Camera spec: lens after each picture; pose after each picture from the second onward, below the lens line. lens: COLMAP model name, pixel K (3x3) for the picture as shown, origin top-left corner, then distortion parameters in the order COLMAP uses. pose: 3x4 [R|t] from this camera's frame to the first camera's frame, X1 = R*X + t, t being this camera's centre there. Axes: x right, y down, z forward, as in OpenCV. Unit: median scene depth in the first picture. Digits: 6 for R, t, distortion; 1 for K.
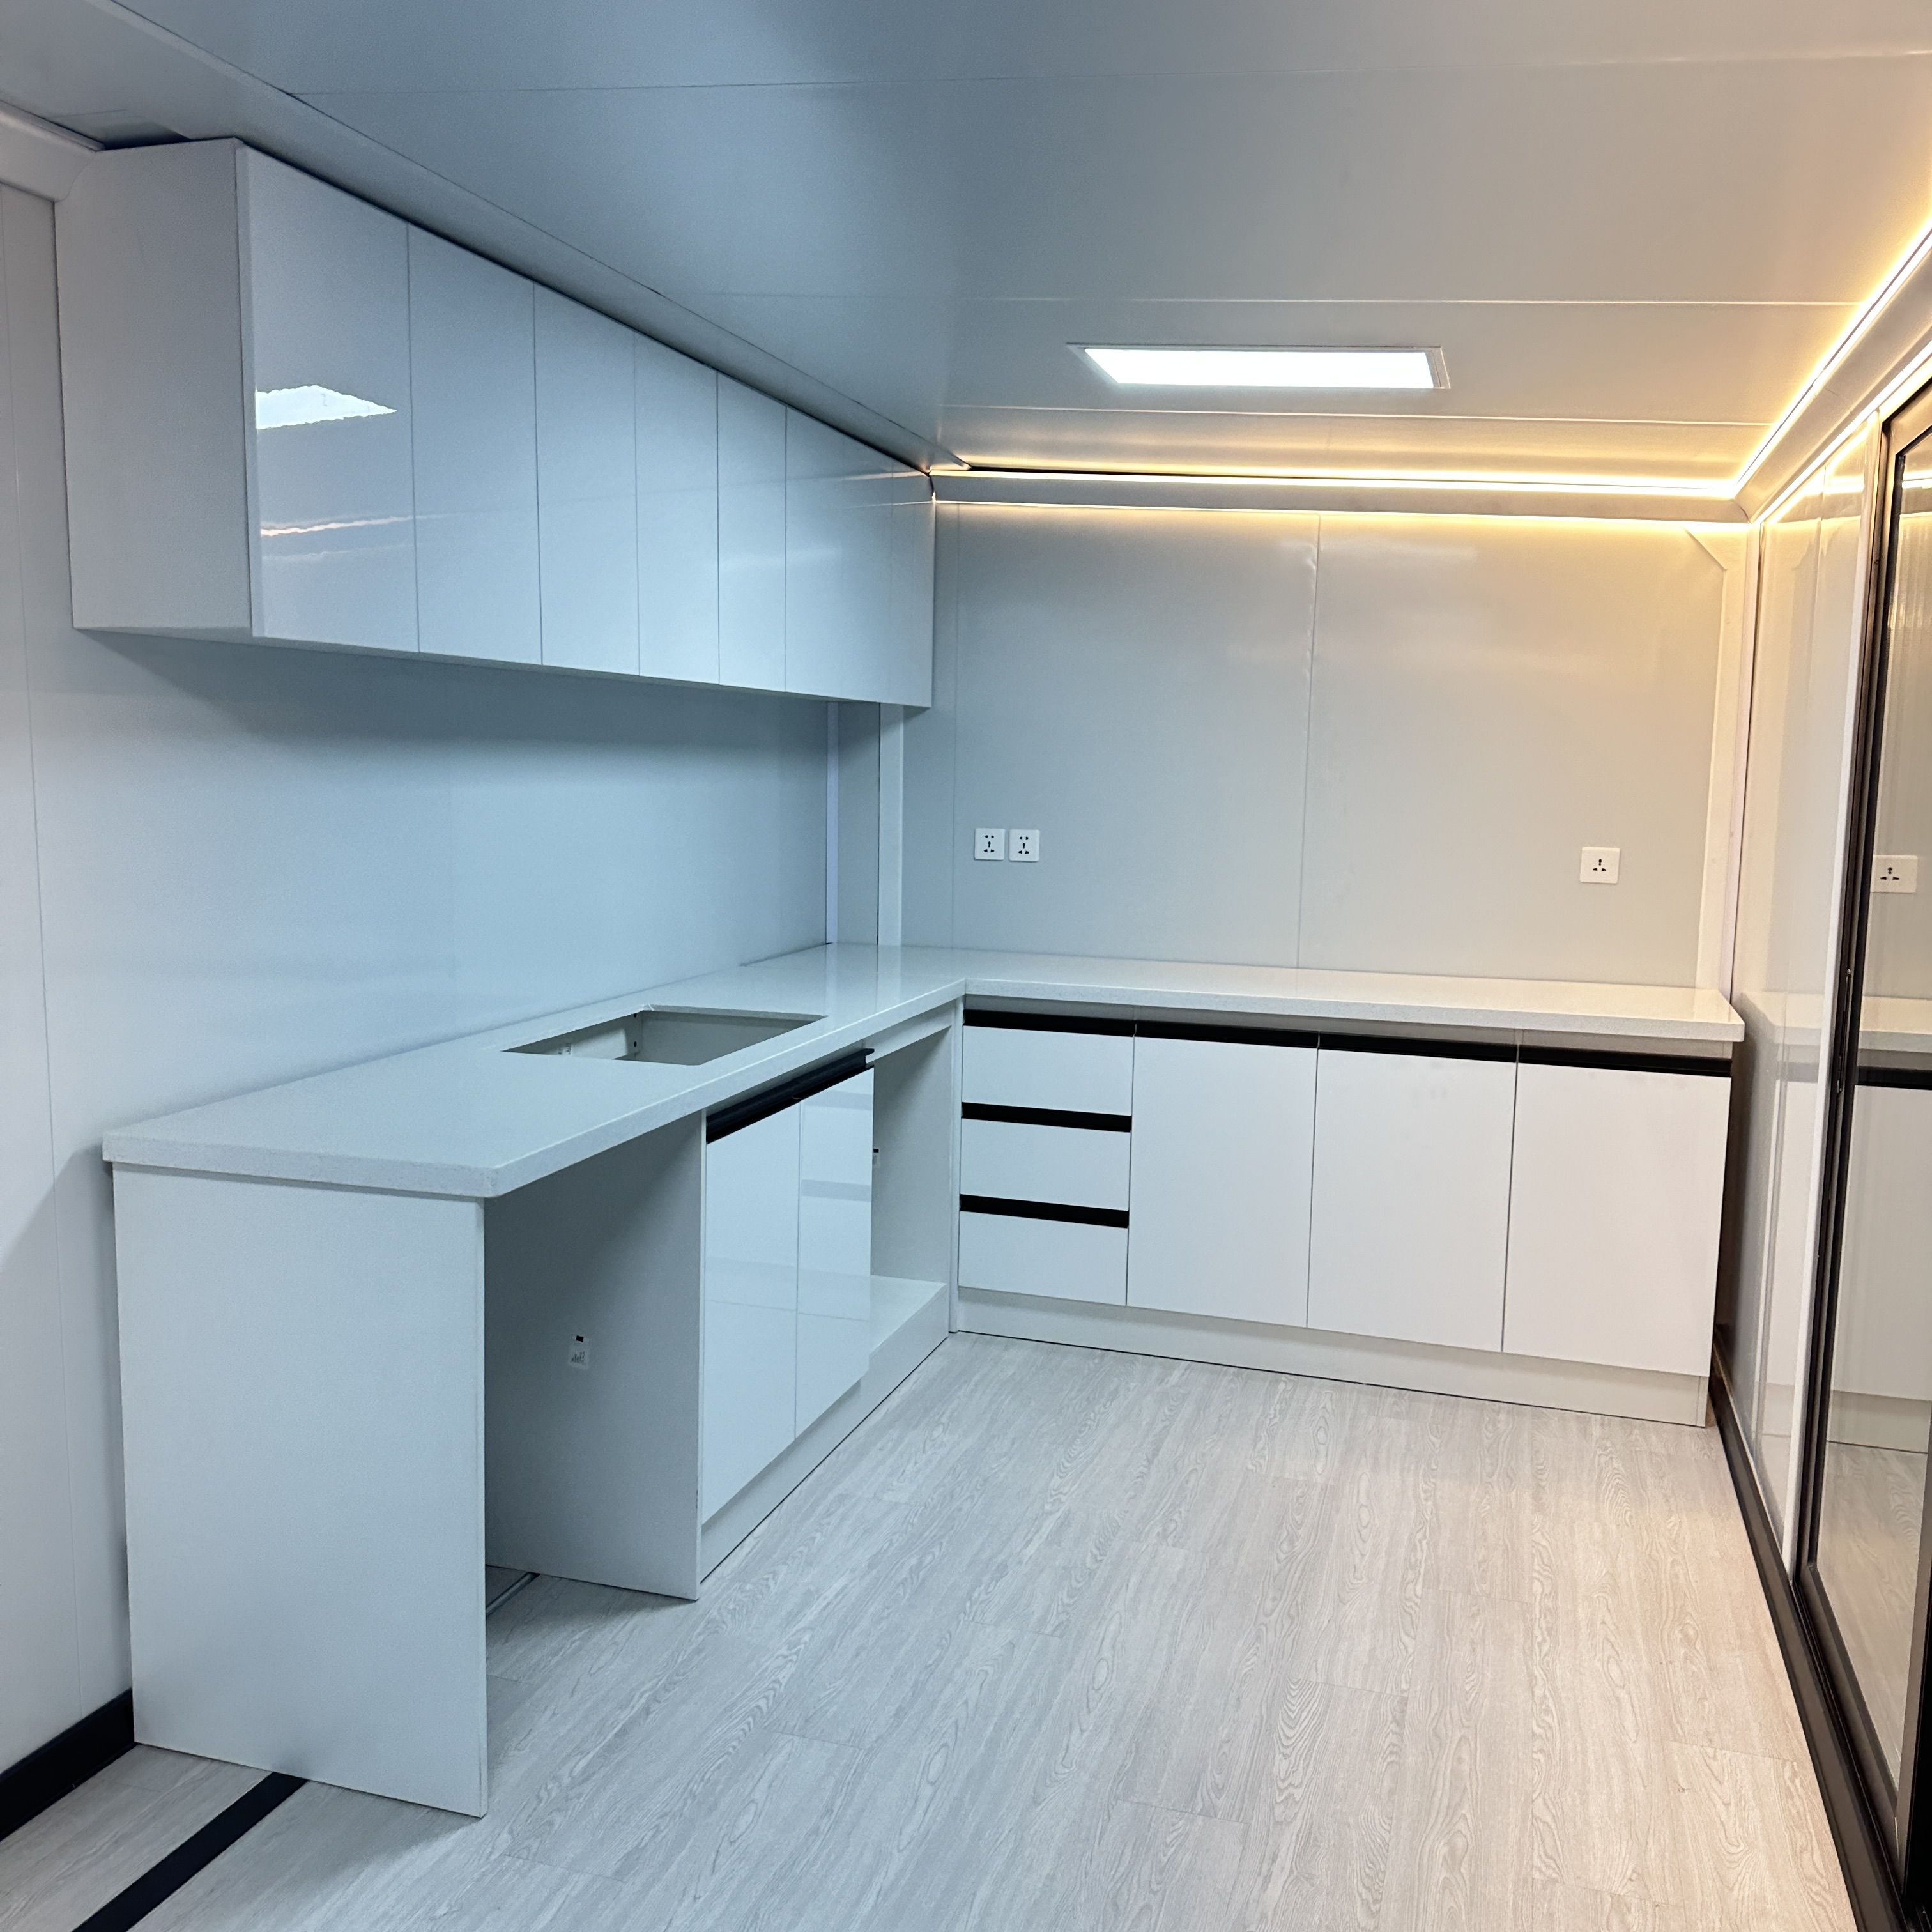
lens RADIAL K [[1726.8, 0, 927.7], [0, 1726.8, 966.1], [0, 0, 1]] dist [0.141238, -0.229596]
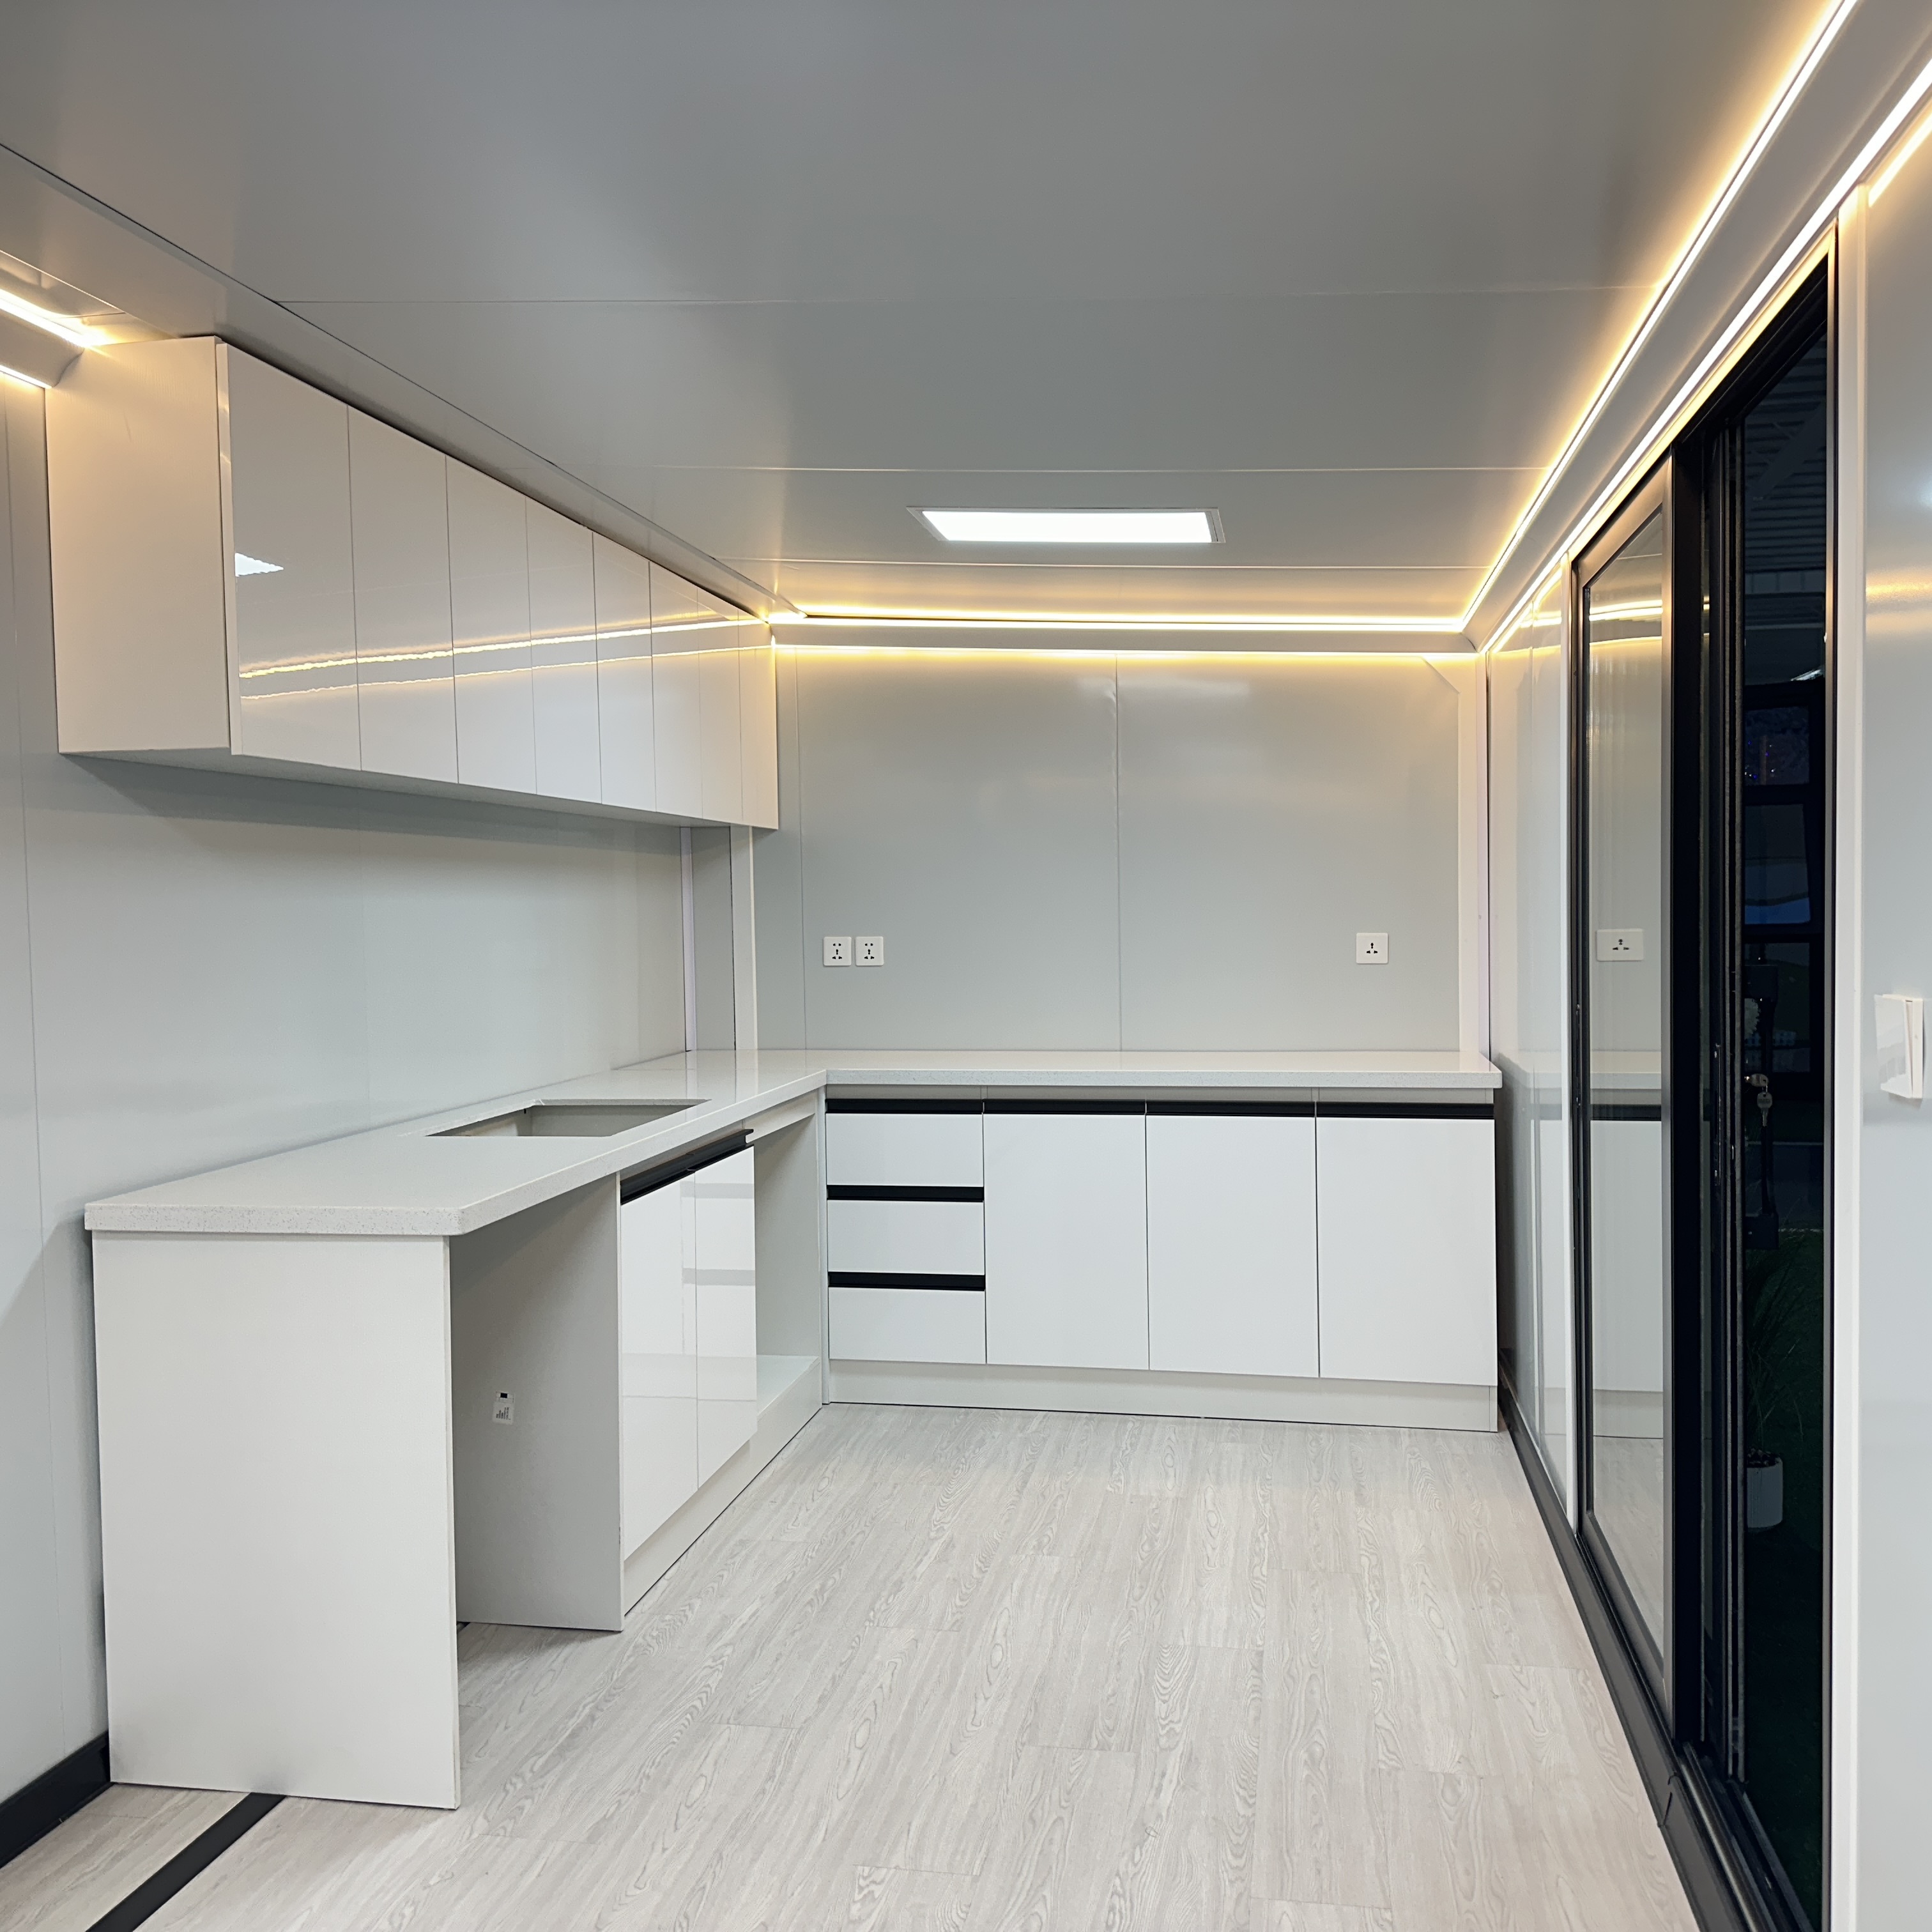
lens RADIAL K [[1726.8, 0, 927.7], [0, 1726.8, 966.1], [0, 0, 1]] dist [0.141238, -0.229596]
pose [[0.992520, -0.037056, 0.116325, -0.053717], [0.047021, 0.995345, -0.084123, 0.050862], [-0.112667, 0.088964, 0.989642, -0.130114]]
